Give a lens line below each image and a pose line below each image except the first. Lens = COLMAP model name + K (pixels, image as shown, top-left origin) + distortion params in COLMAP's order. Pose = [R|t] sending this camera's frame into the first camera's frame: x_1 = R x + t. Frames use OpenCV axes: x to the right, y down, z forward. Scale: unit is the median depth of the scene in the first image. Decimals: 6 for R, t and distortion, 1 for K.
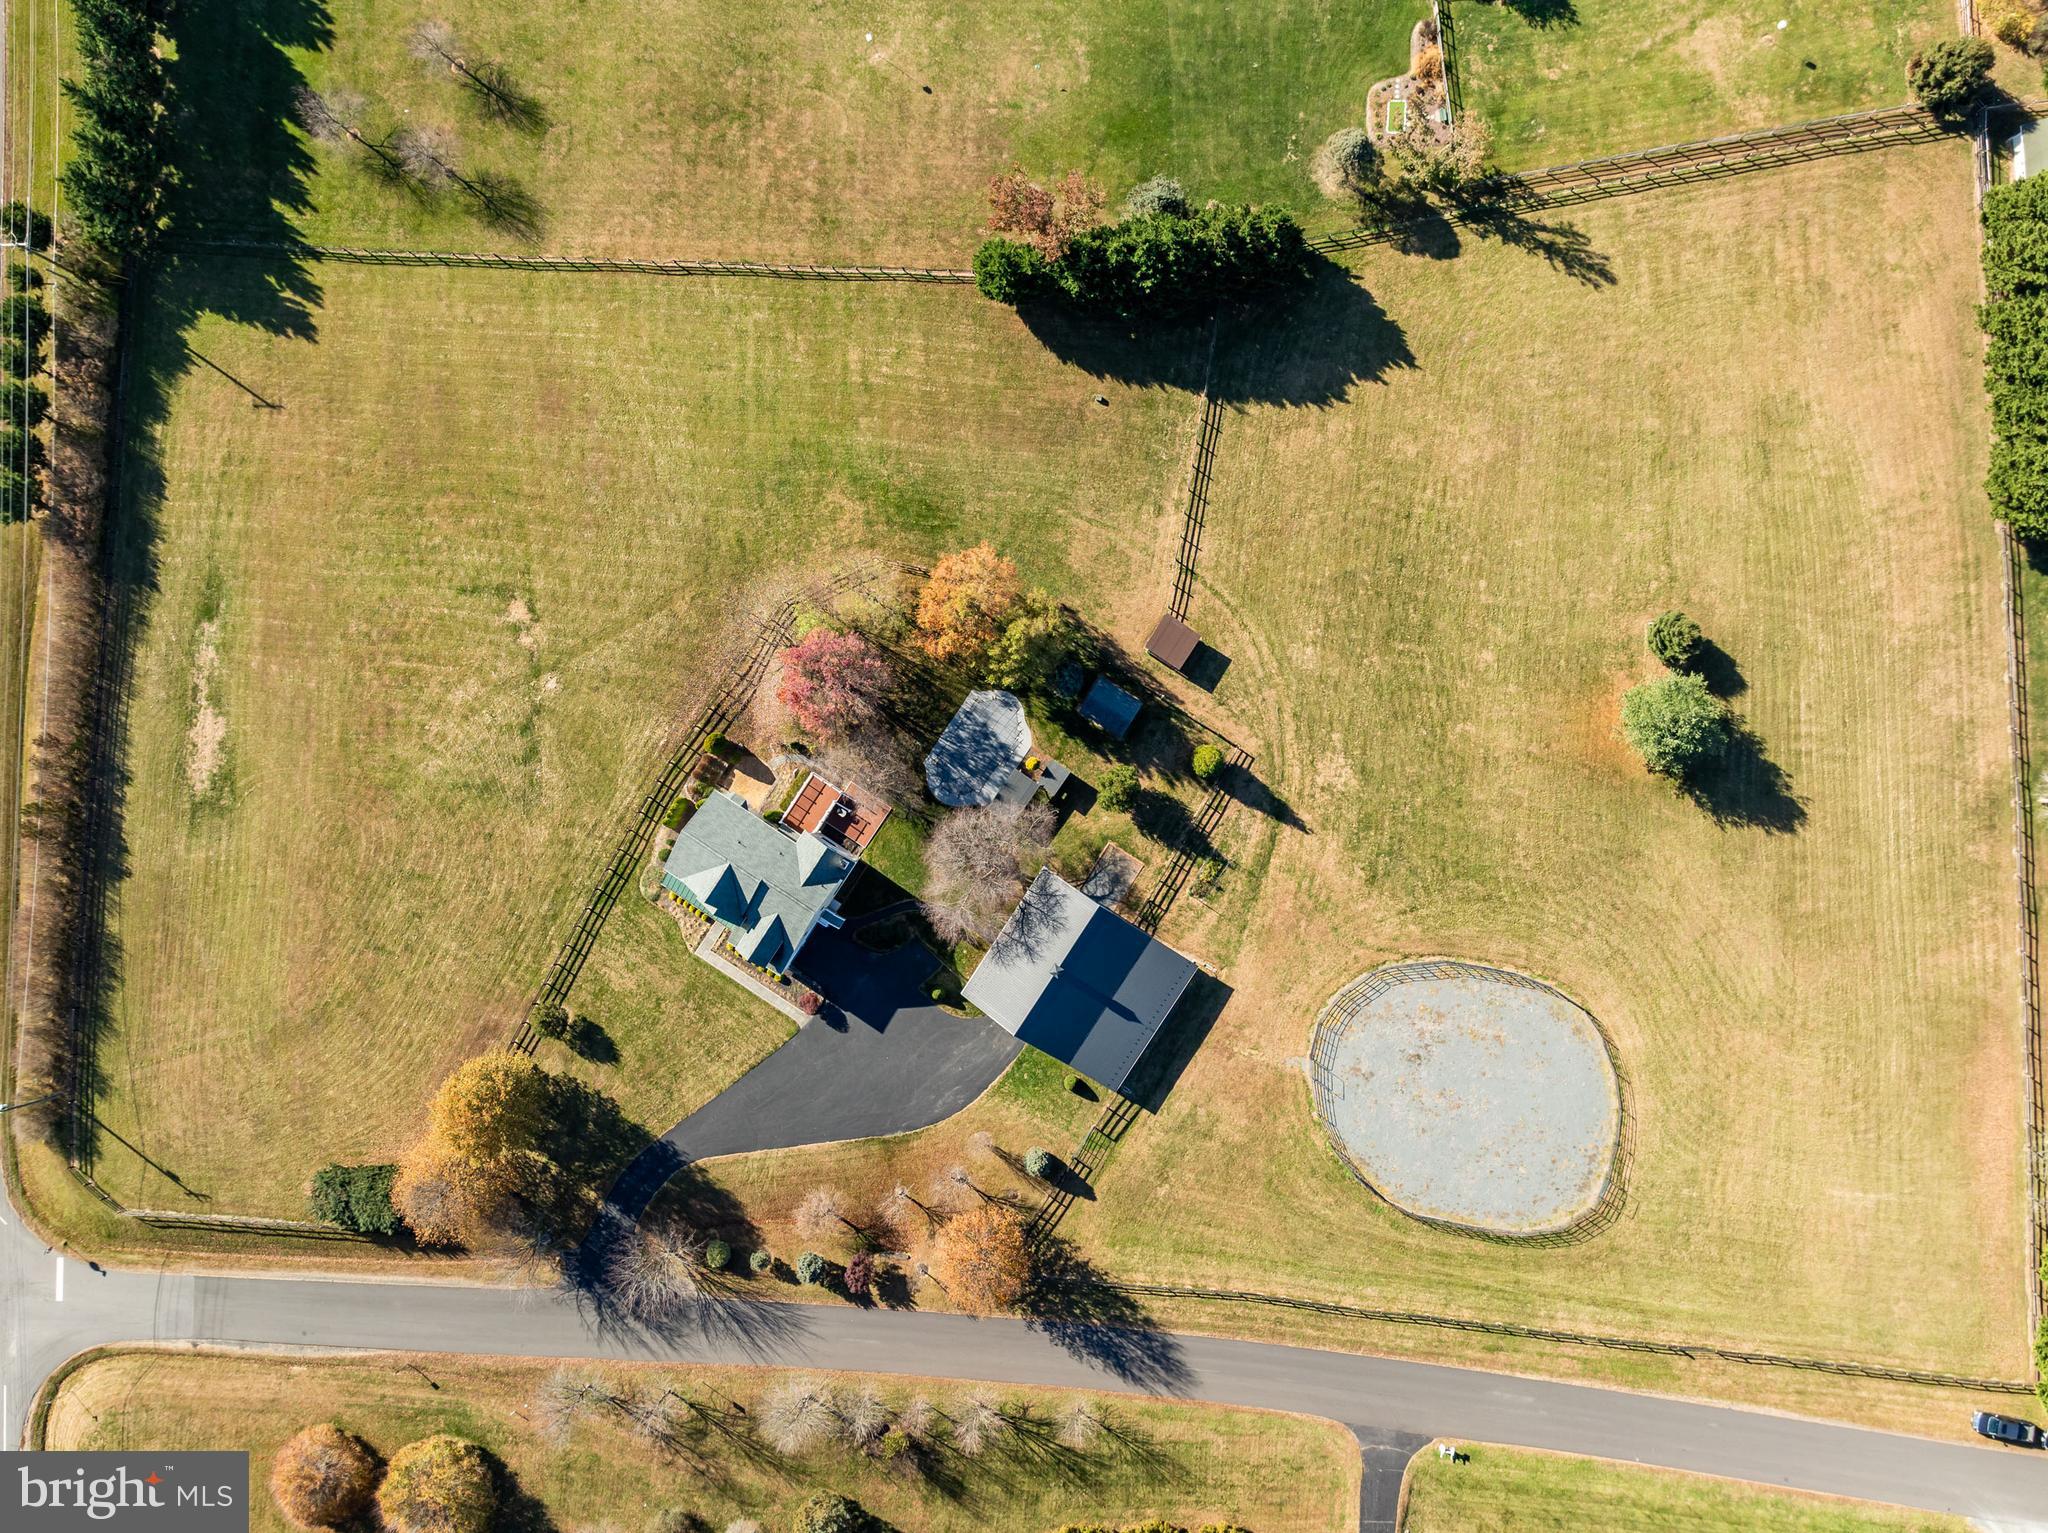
lens RADIAL K [[1486.0, 0, 1024.0], [0, 1486.0, 766.5], [0, 0, 1]] dist [-0.033801, 0.000535]
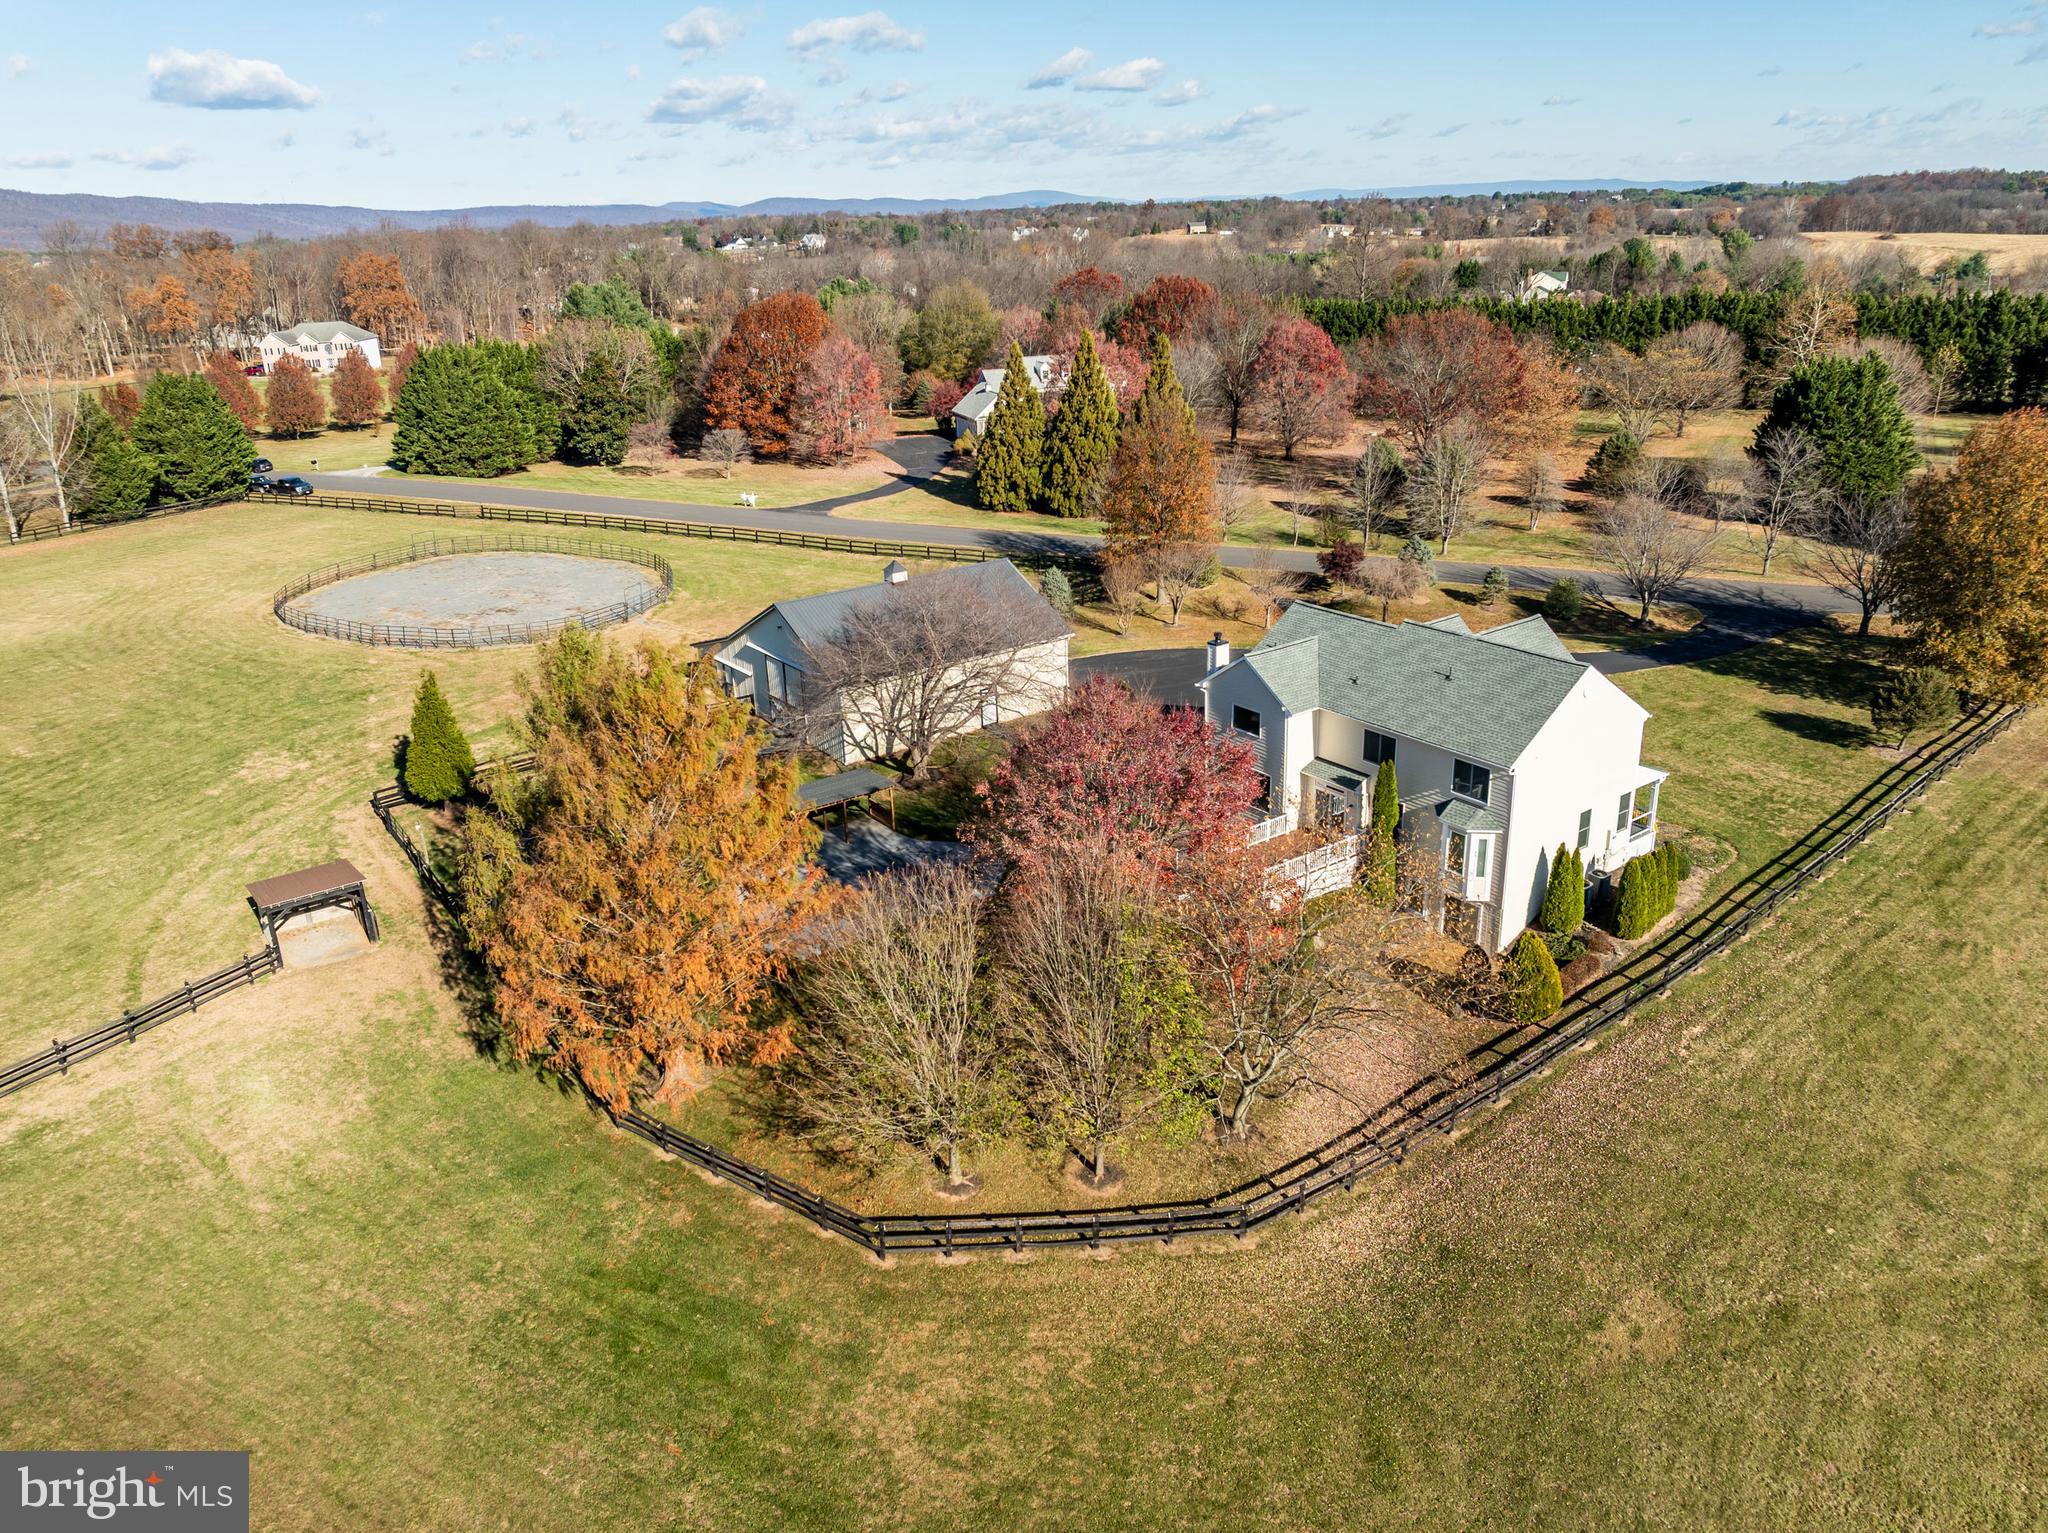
lens RADIAL K [[1454.2, 0, 1021.1], [0, 1454.2, 768.5], [0, 0, 1]] dist [-0.039583, -0.000986]
pose [[-0.930436, -0.059509, 0.361590, -0.220327], [0.358965, -0.346481, 0.866657, -0.337889], [0.073711, 0.936167, 0.343740, 0.837182]]
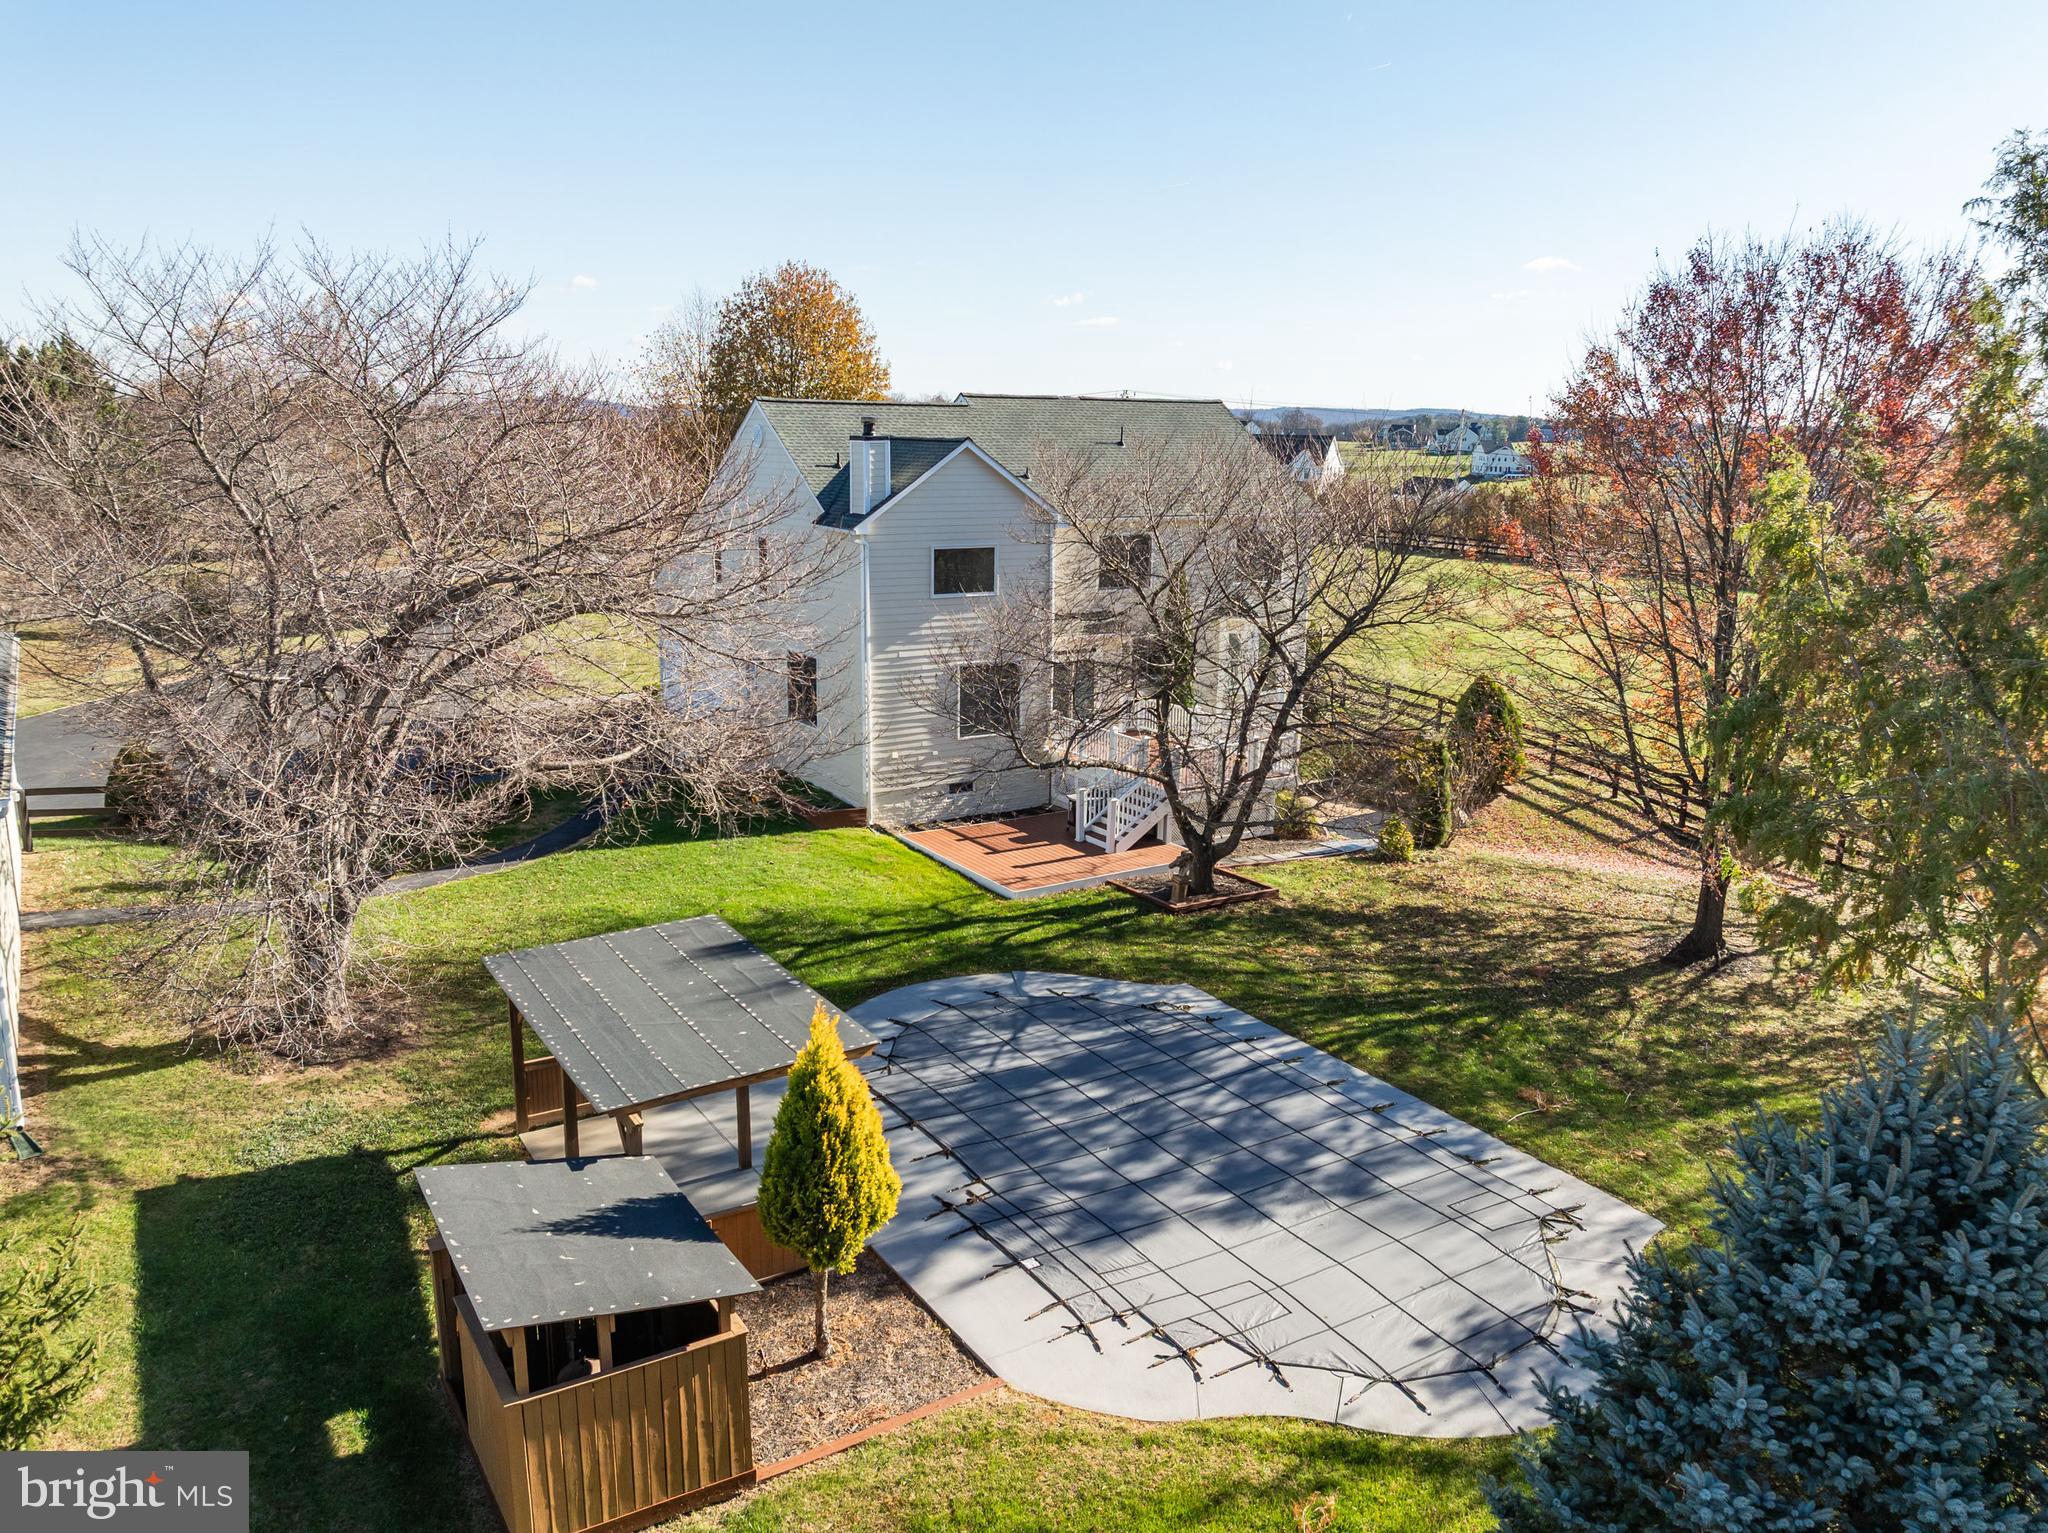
lens RADIAL K [[1521.4, 0, 1023.8], [0, 1521.4, 739.4], [0, 0, 1]] dist [-0.036282, -0.002612]
pose [[-0.401874, 0.216073, -0.889837, 0.083169], [-0.915690, -0.097972, 0.389760, -0.048793], [-0.002963, 0.971449, 0.237228, 0.941603]]
